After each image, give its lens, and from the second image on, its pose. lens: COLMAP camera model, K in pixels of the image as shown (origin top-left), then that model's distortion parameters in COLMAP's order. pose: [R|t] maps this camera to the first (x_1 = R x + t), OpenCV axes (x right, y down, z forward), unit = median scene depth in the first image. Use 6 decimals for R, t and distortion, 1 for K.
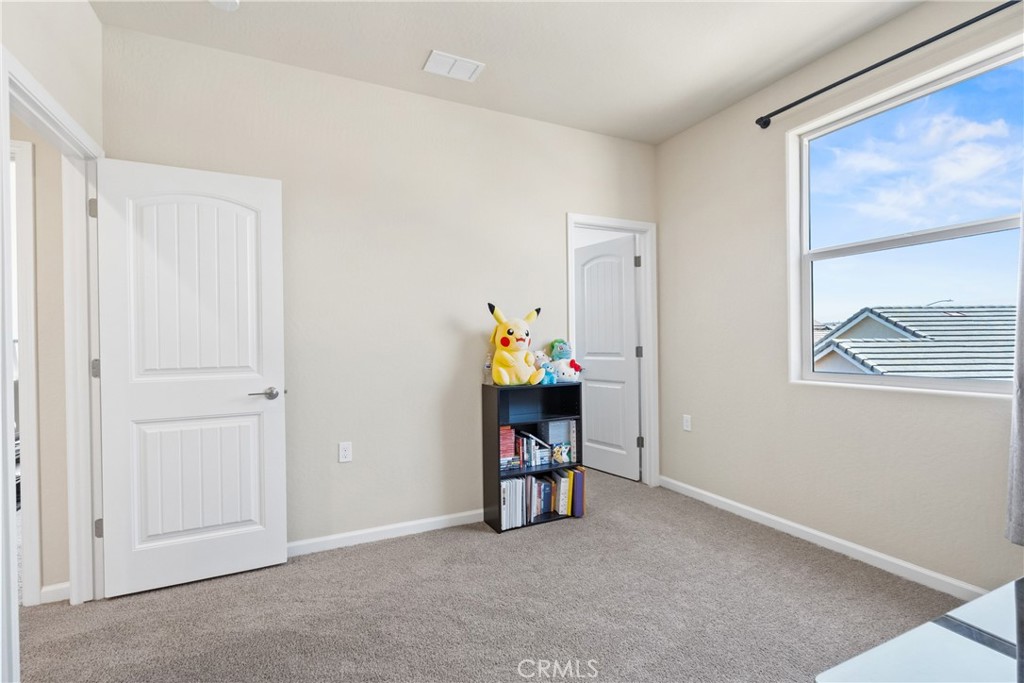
lens RADIAL K [[462.2, 0, 507.9], [0, 462.2, 343.4], [0, 0, 1]] dist [0.000050, -0.000249]
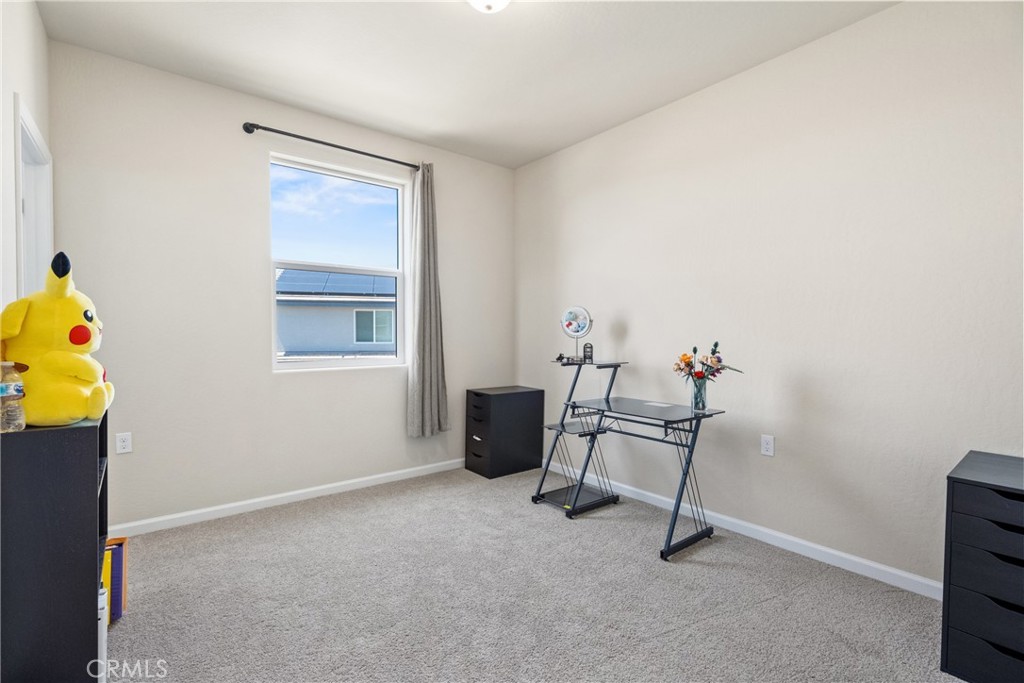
lens RADIAL K [[462.2, 0, 507.9], [0, 462.2, 343.4], [0, 0, 1]] dist [0.000050, -0.000249]
pose [[-0.217187, -0.009459, 0.976084, -0.602252], [0.009027, 0.999891, 0.011698, 0.004249], [-0.976088, 0.011352, -0.217078, 0.660667]]
